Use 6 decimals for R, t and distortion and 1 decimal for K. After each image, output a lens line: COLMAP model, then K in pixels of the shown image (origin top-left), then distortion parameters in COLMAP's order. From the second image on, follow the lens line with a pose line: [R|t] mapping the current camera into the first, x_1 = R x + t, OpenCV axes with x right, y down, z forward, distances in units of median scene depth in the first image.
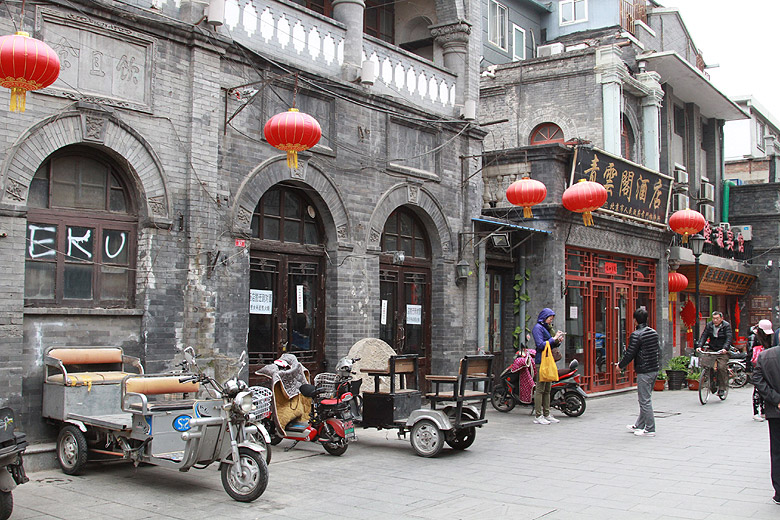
lens RADIAL K [[841.0, 0, 390.2], [0, 841.0, 258.7], [0, 0, 1]] dist [-0.096655, 0.000000]
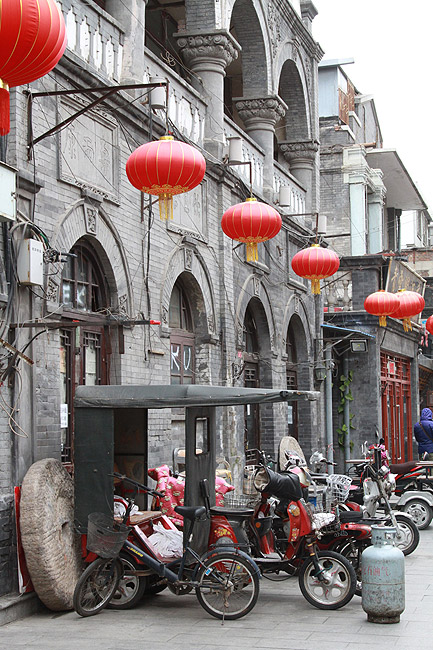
lens RADIAL K [[1093.0, 0, 215.1], [0, 1093.0, 320.9], [0, 0, 1]] dist [0.043567, 0.000000]
pose [[0.938247, 0.010015, 0.345821, -0.511794], [-0.003444, 0.999802, -0.019611, -0.024607], [-0.345949, 0.017209, 0.938095, -0.268848]]
